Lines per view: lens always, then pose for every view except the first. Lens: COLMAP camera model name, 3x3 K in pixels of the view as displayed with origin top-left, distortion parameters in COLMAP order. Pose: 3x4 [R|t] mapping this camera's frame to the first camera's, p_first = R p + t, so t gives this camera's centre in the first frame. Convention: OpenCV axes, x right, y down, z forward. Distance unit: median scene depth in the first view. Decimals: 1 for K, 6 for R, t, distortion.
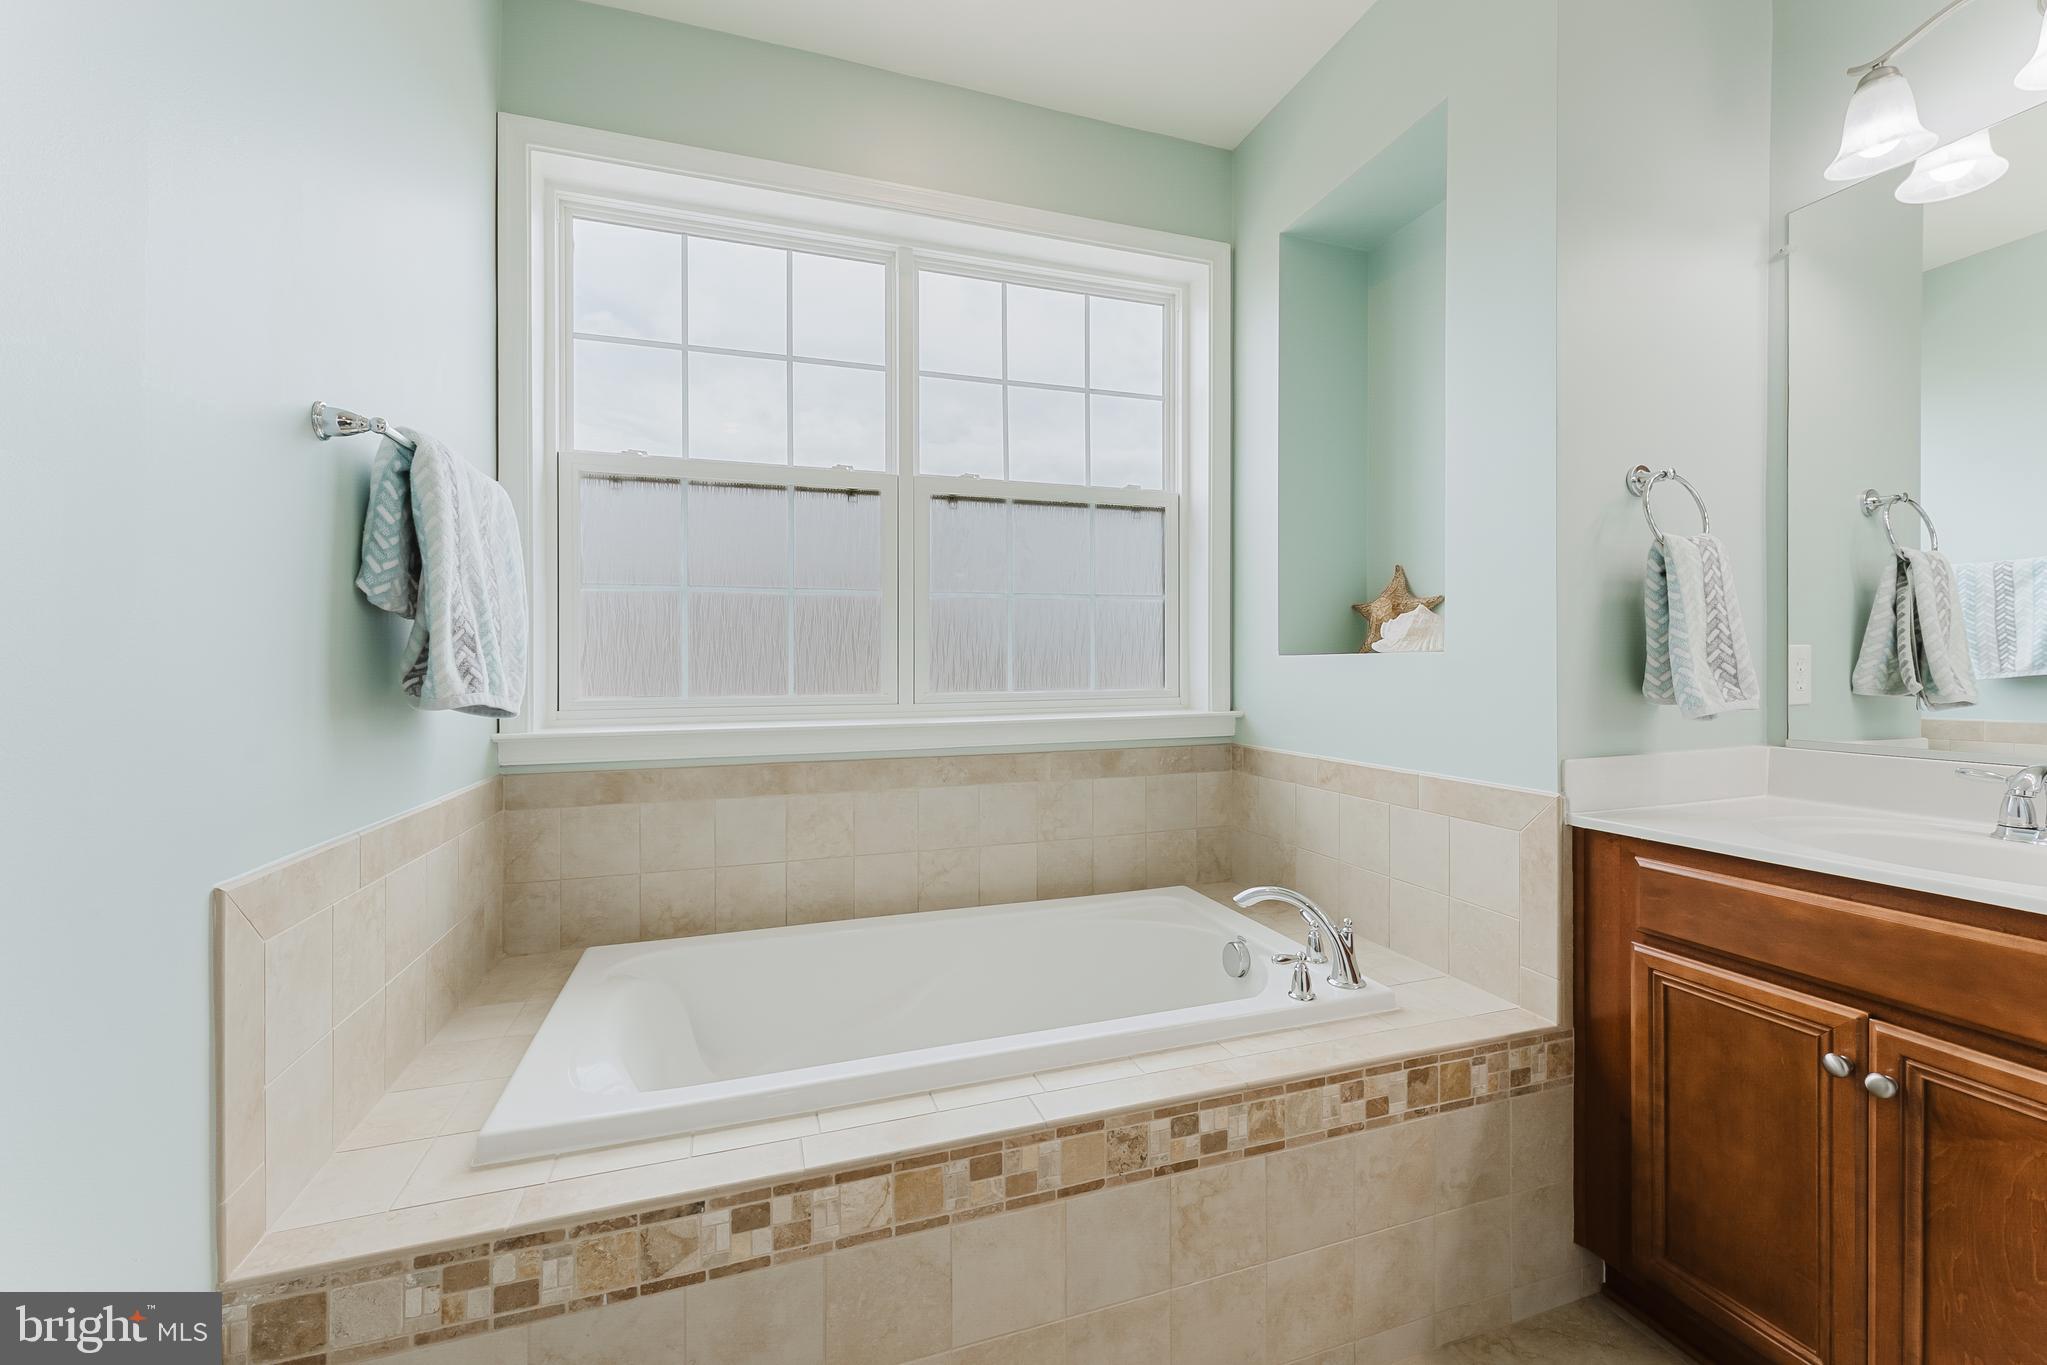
lens RADIAL K [[838.2, 0, 1026.6], [0, 838.2, 670.1], [0, 0, 1]] dist [-0.000143, -0.000190]
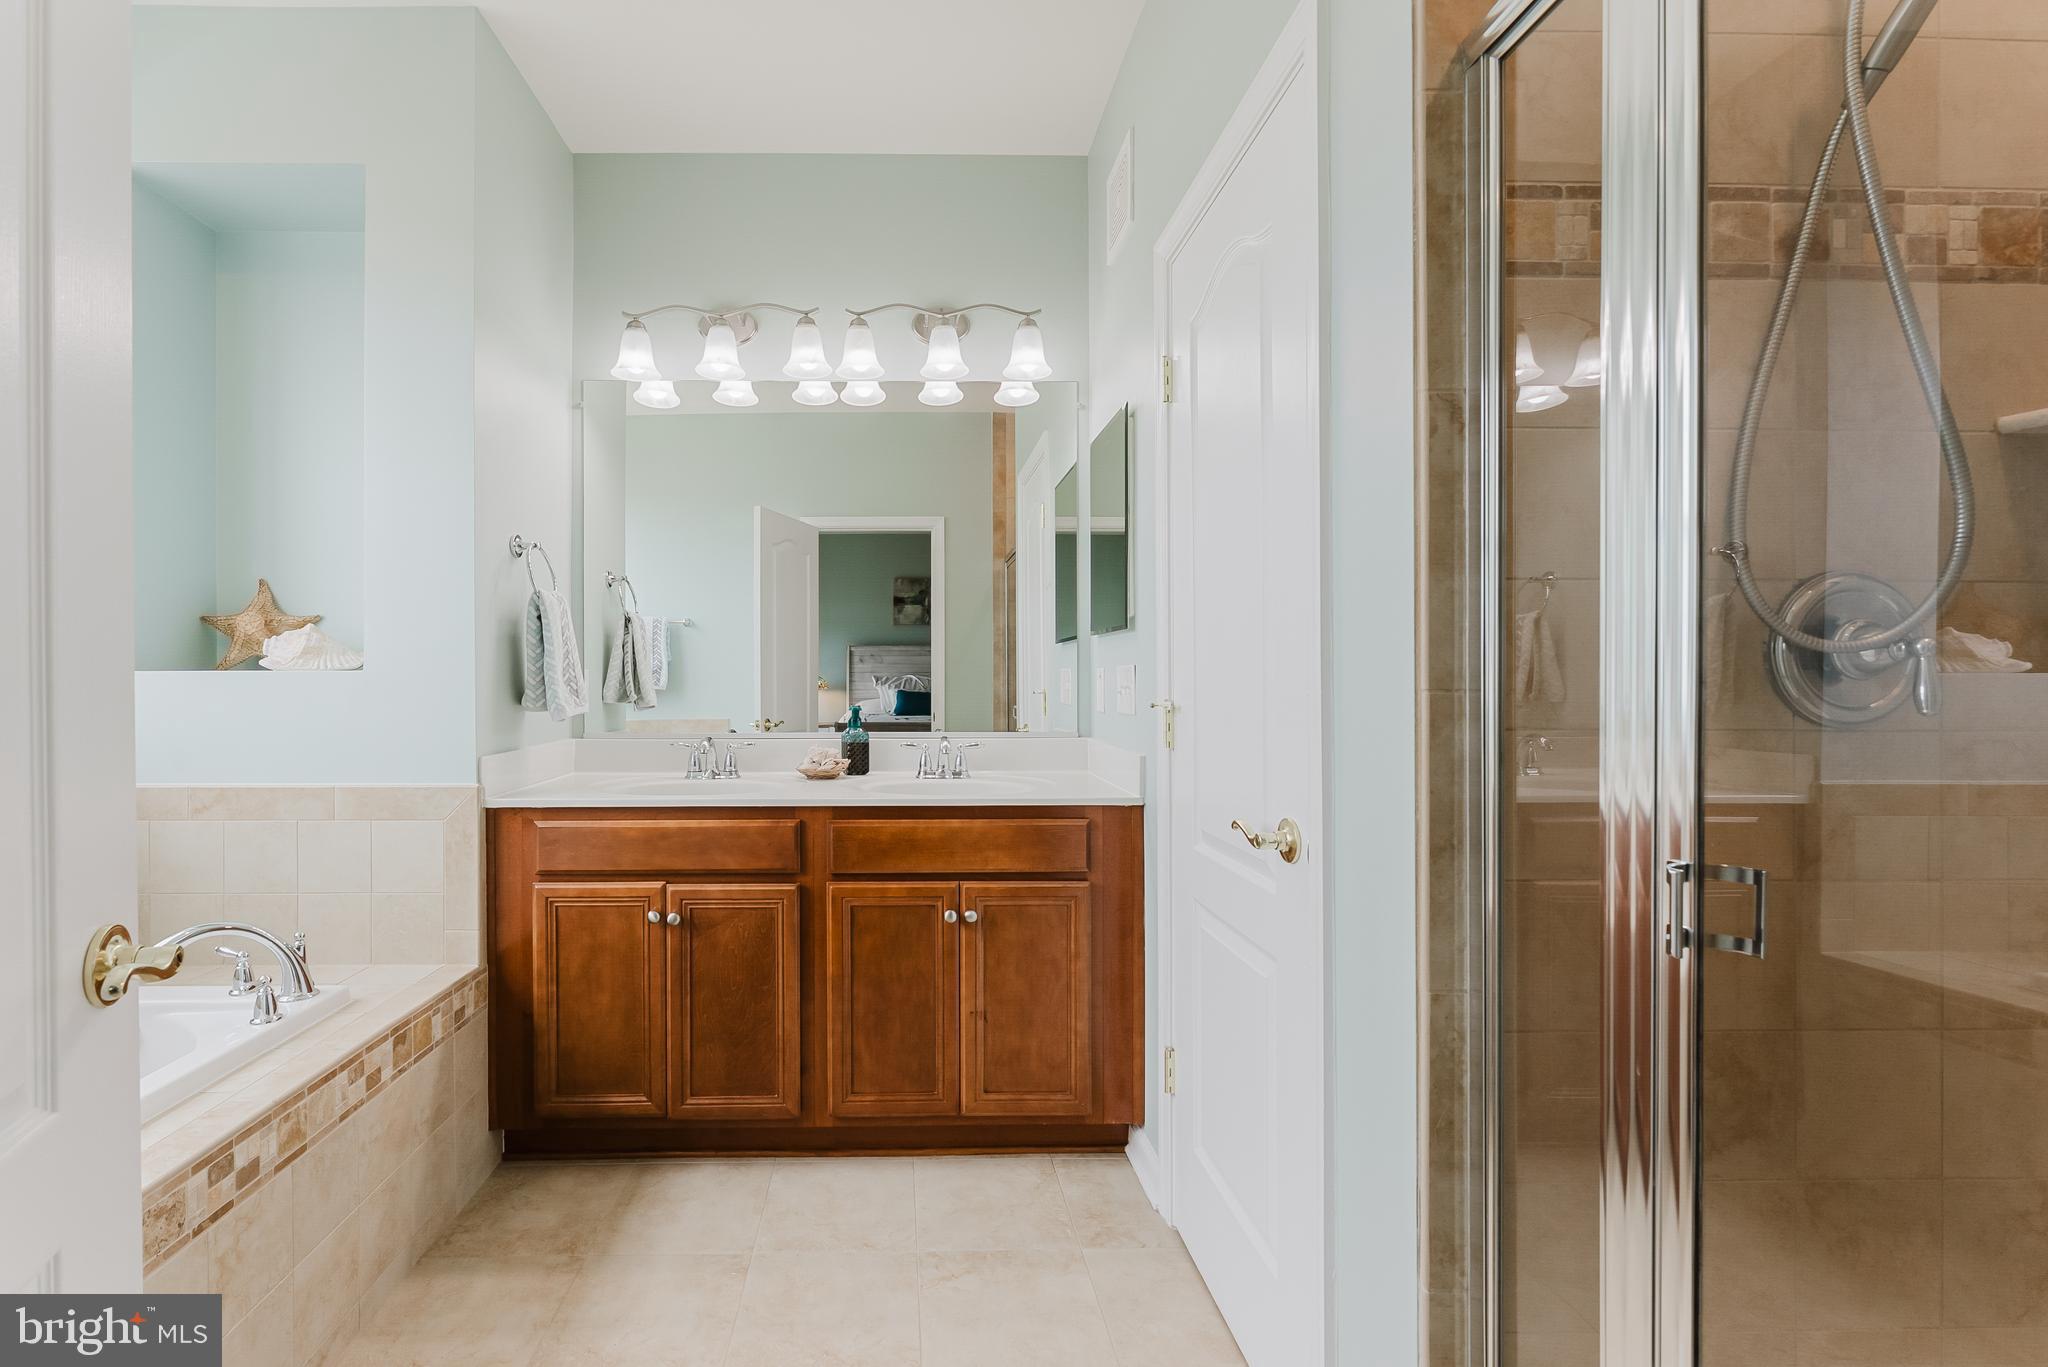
lens RADIAL K [[821.7, 0, 1026.7], [0, 821.7, 679.5], [0, 0, 1]] dist [0.000339, 0.000204]
pose [[0.188371, 0.006451, 0.982077, -0.472573], [0.004542, 0.999962, -0.007440, 0.001758], [-0.982088, 0.005862, 0.188334, -0.059879]]
